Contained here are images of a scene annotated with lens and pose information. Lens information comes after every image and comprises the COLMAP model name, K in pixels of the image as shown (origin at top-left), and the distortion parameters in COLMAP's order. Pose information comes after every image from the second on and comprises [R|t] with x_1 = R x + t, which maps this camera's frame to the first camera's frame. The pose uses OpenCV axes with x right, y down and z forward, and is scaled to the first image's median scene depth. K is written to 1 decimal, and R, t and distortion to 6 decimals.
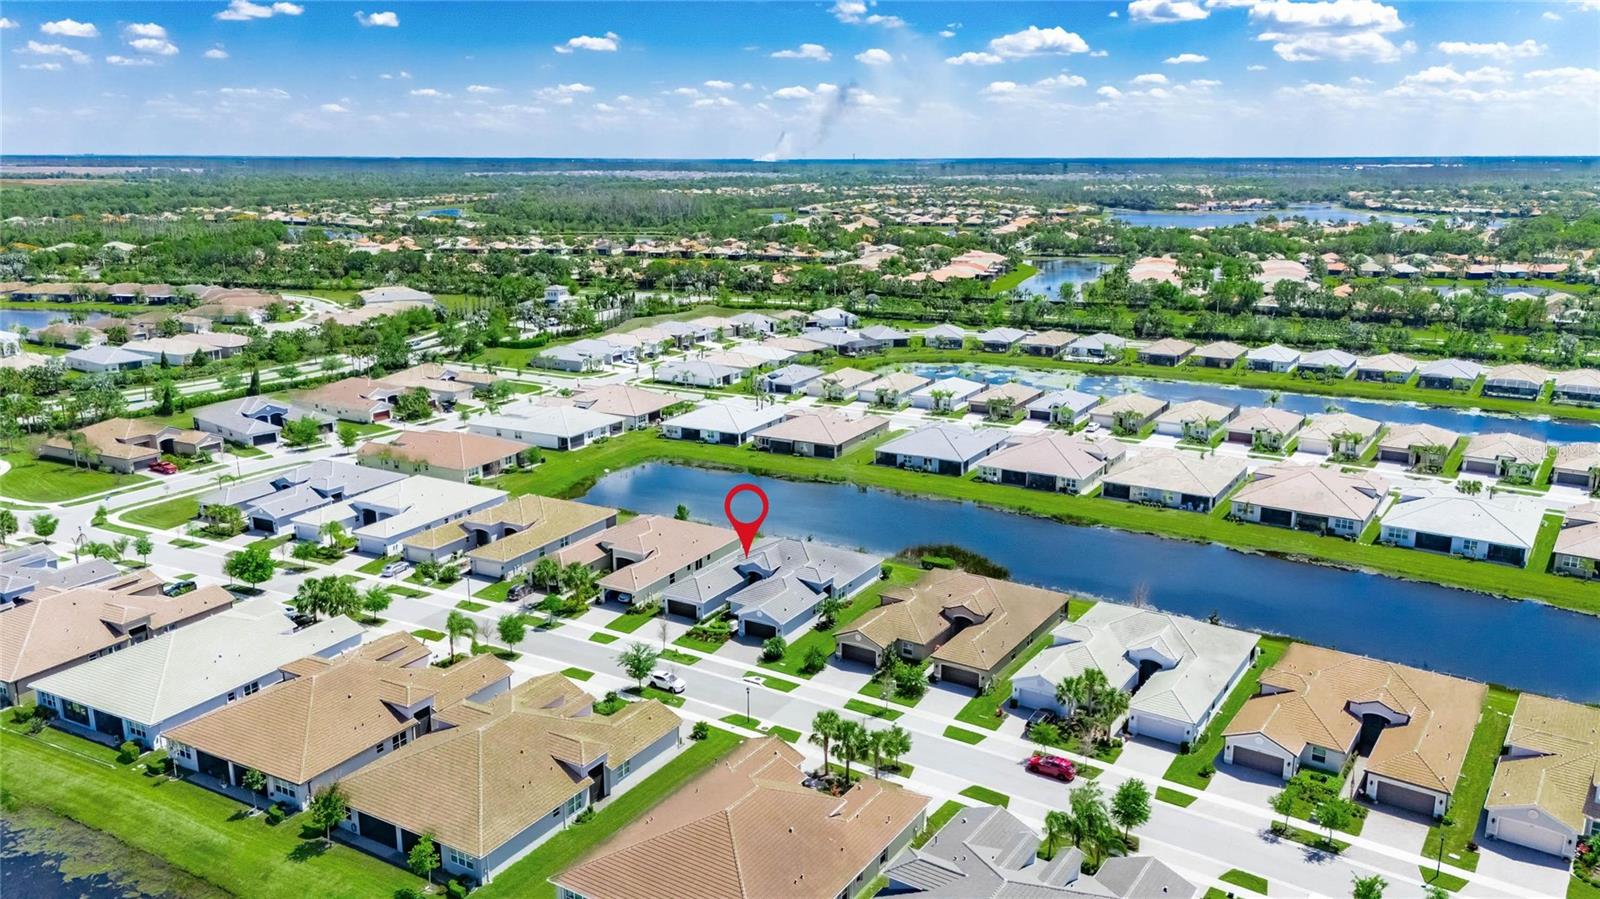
lens RADIAL K [[1175.6, 0, 810.8], [0, 1175.6, 445.0], [0, 0, 1]] dist [0.069505, -0.064300]
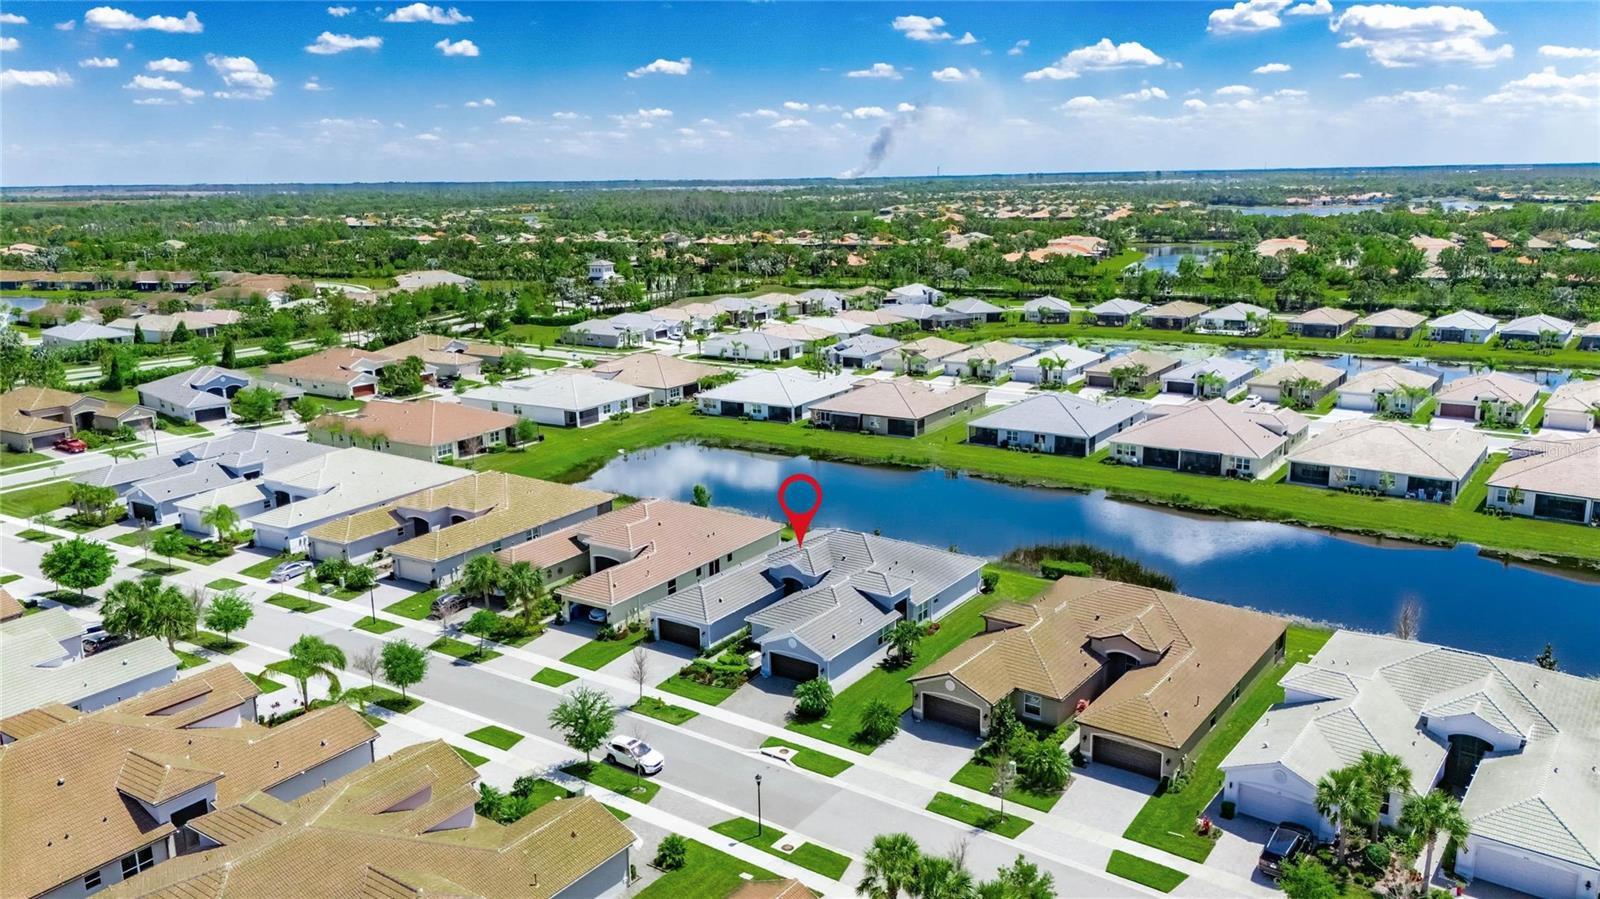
lens RADIAL K [[1175.6, 0, 803.7], [0, 1175.6, 438.3], [0, 0, 1]] dist [0.069505, -0.064300]
pose [[0.997249, 0.000099, -0.074118, 0.007794], [-0.001659, 0.999778, -0.020982, 0.038537], [0.074100, 0.021047, 0.997029, 0.302679]]
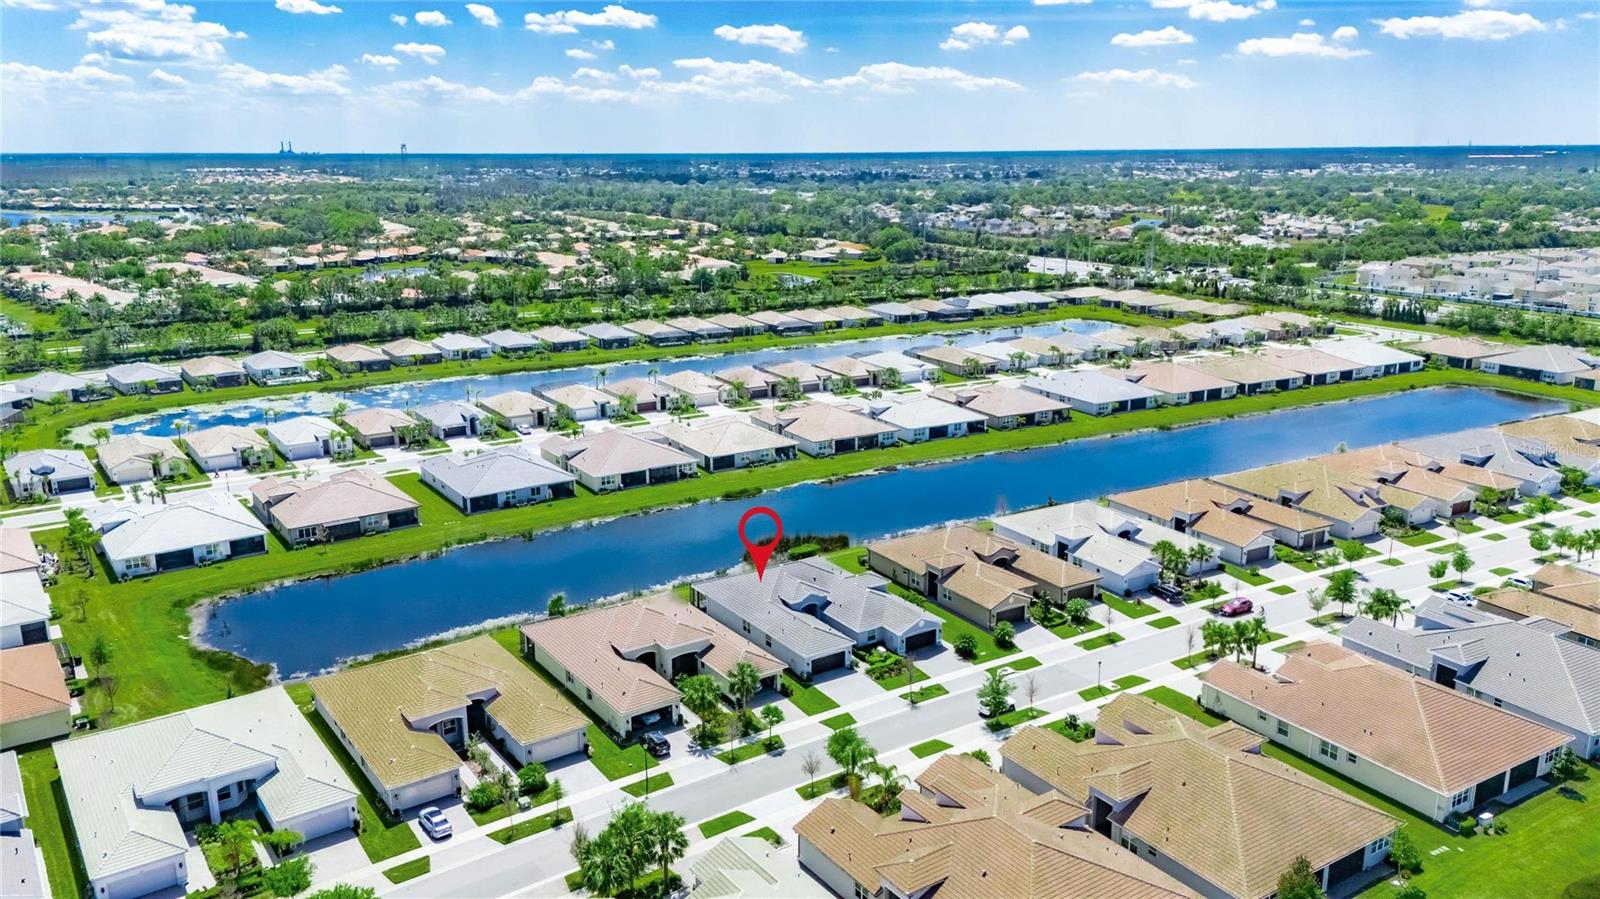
lens RADIAL K [[1175.6, 0, 806.3], [0, 1175.6, 459.2], [0, 0, 1]] dist [0.069505, -0.064300]
pose [[0.444153, -0.230001, 0.865926, -0.728809], [0.217948, 0.965192, 0.144577, -0.118200], [-0.869038, 0.124512, 0.478821, 0.503899]]
